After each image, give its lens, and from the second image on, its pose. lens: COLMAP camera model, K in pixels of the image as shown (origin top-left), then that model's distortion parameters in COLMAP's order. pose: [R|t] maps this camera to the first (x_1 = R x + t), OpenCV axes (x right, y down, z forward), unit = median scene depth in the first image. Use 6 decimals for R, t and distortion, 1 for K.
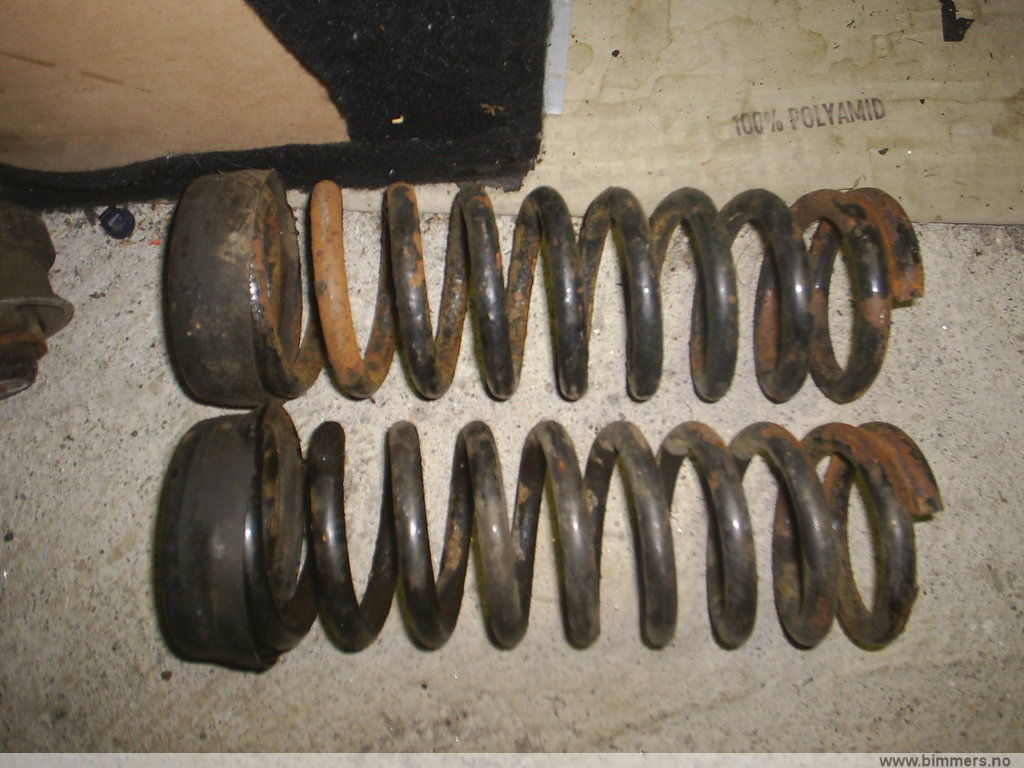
lens RADIAL K [[918.3, 0, 517.7], [0, 918.3, 370.8], [0, 0, 1]] dist [0.119734, -0.259501]
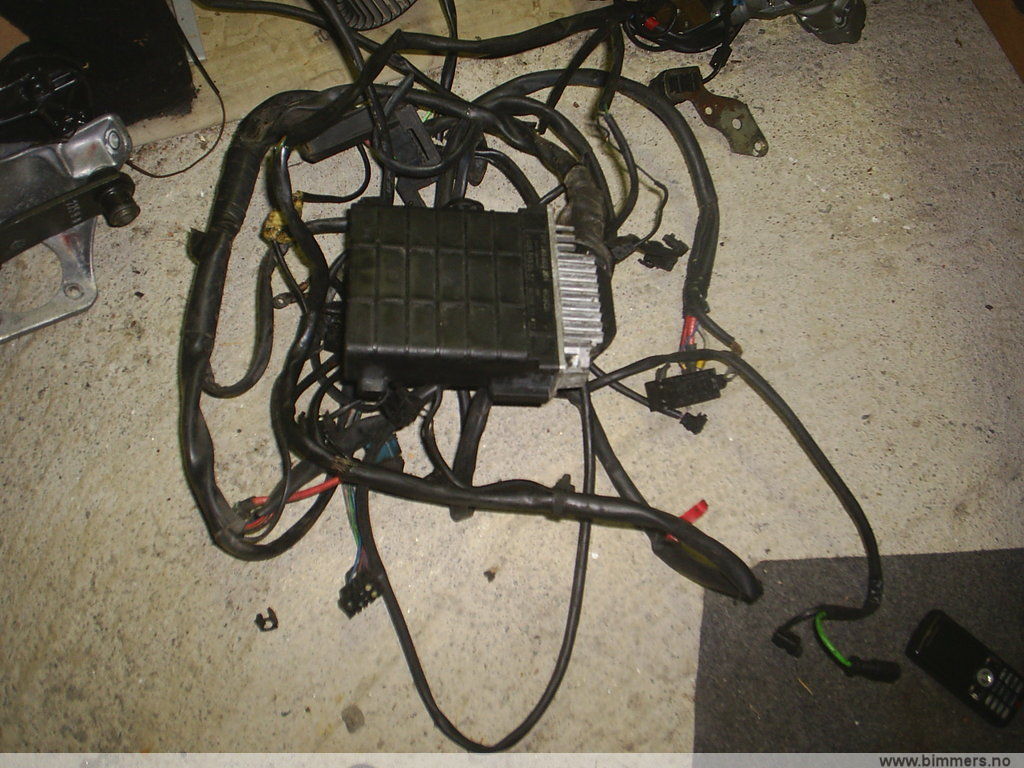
lens RADIAL K [[918.3, 0, 517.6], [0, 918.3, 365.7], [0, 0, 1]] dist [0.119734, -0.259501]
pose [[0.927051, -0.330429, 0.177179, 0.089398], [0.349600, 0.932564, -0.090027, 0.509079], [-0.135483, 0.145402, 0.980052, -0.491228]]
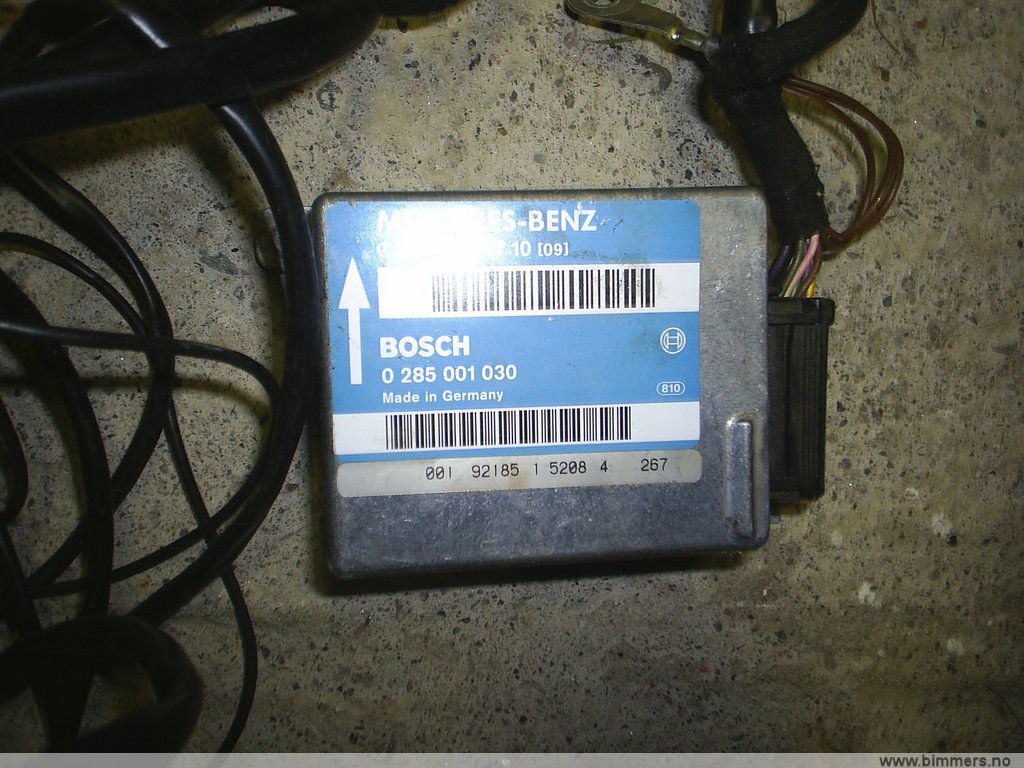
lens RADIAL K [[918.3, 0, 510.2], [0, 918.3, 381.8], [0, 0, 1]] dist [0.119734, -0.259501]
pose [[0.992469, -0.057909, 0.107942, 0.809765], [0.034165, 0.977091, 0.210063, 0.133149], [-0.117634, -0.204793, 0.971711, 0.554988]]
